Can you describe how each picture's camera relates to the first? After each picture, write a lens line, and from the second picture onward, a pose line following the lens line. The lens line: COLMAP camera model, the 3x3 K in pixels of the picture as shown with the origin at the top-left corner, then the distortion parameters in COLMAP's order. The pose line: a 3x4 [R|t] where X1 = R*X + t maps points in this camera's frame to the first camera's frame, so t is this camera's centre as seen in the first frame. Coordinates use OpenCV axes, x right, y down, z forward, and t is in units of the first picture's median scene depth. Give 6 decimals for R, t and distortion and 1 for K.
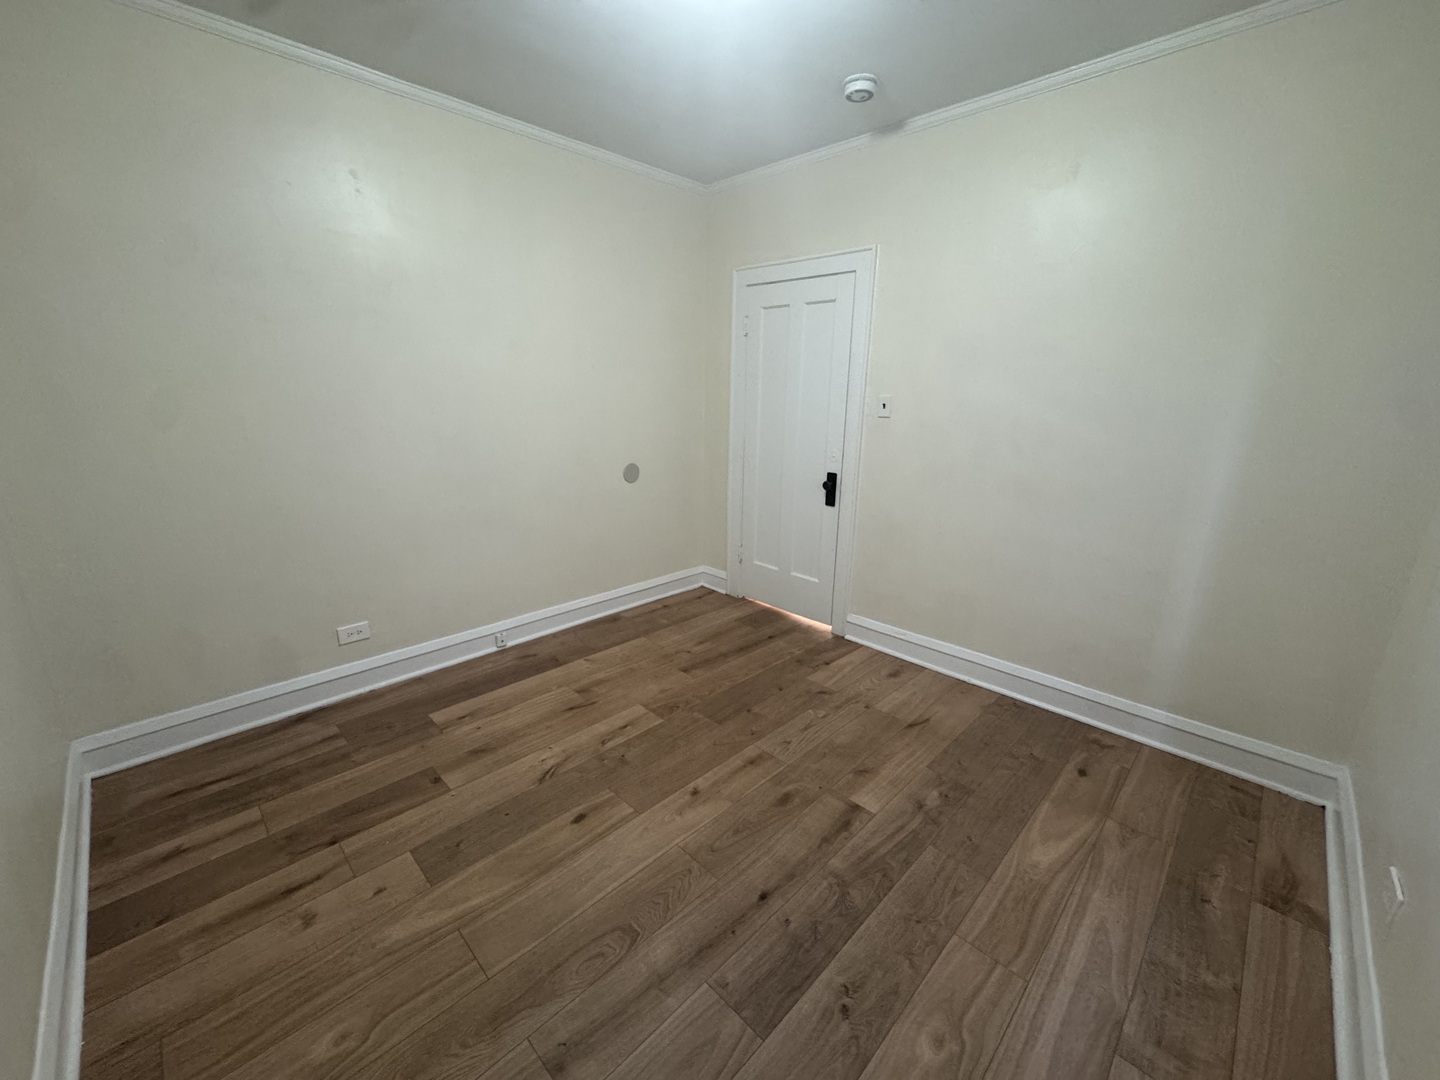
lens RADIAL K [[574.7, 0, 719.8], [0, 574.7, 538.8], [0, 0, 1]] dist [-0.002491, -0.000196]
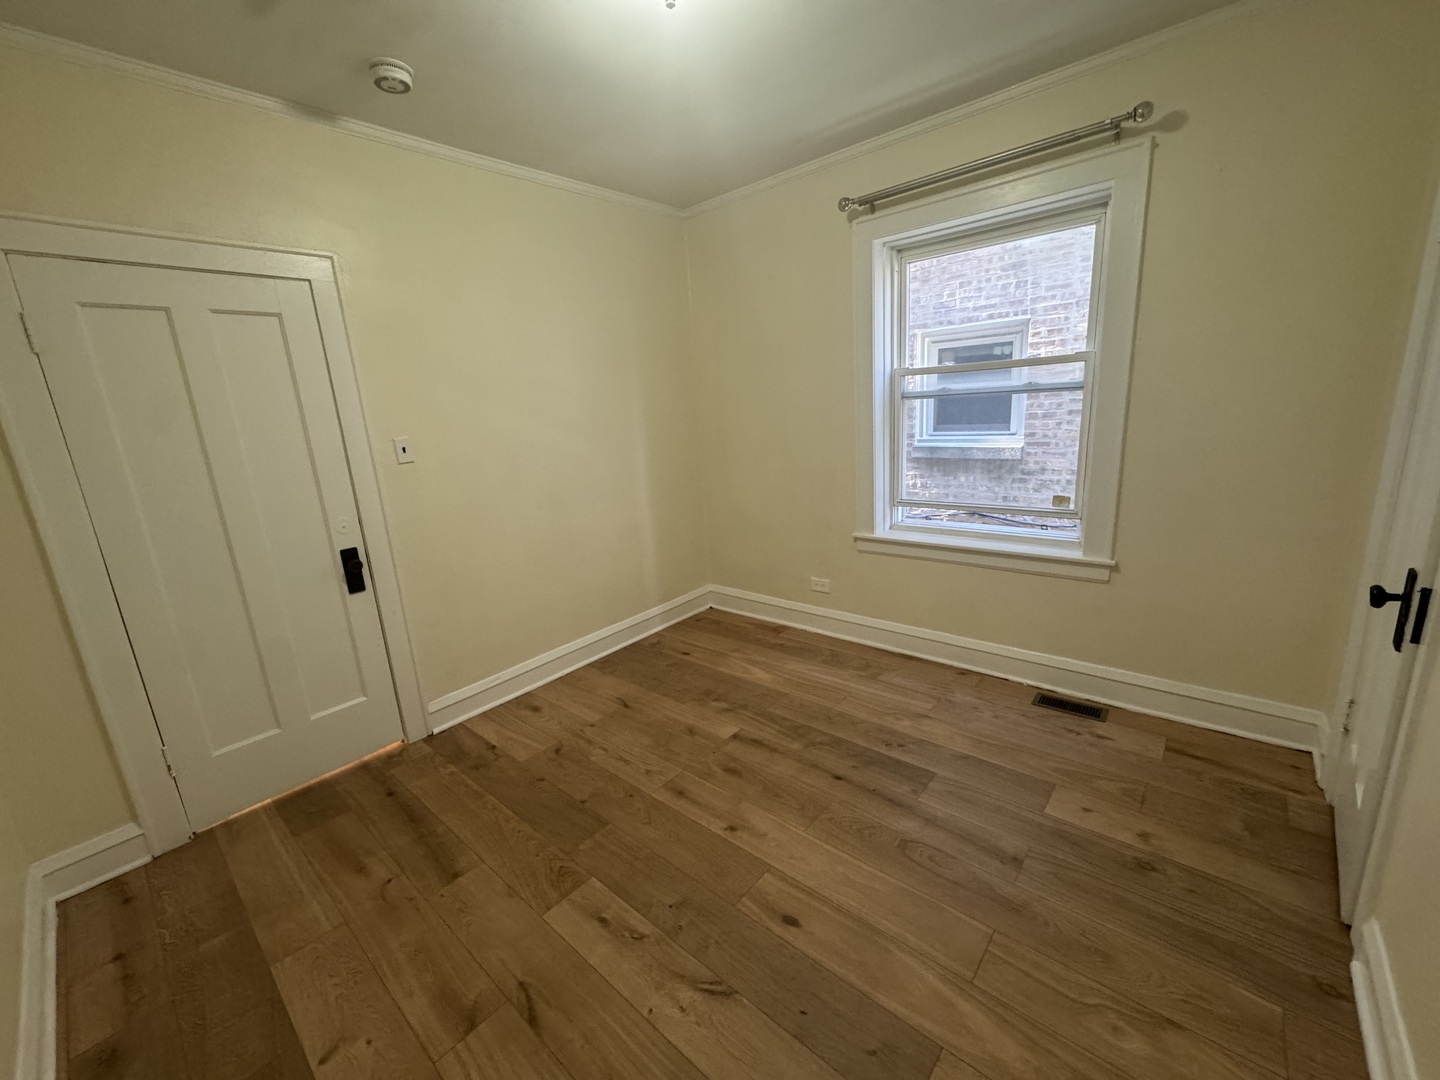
lens RADIAL K [[574.7, 0, 719.8], [0, 574.7, 538.8], [0, 0, 1]] dist [-0.002491, -0.000196]
pose [[-0.063012, -0.241553, 0.968340, -0.791429], [0.318314, 0.914729, 0.248893, -0.229894], [-0.945889, 0.323919, 0.019251, 0.778190]]
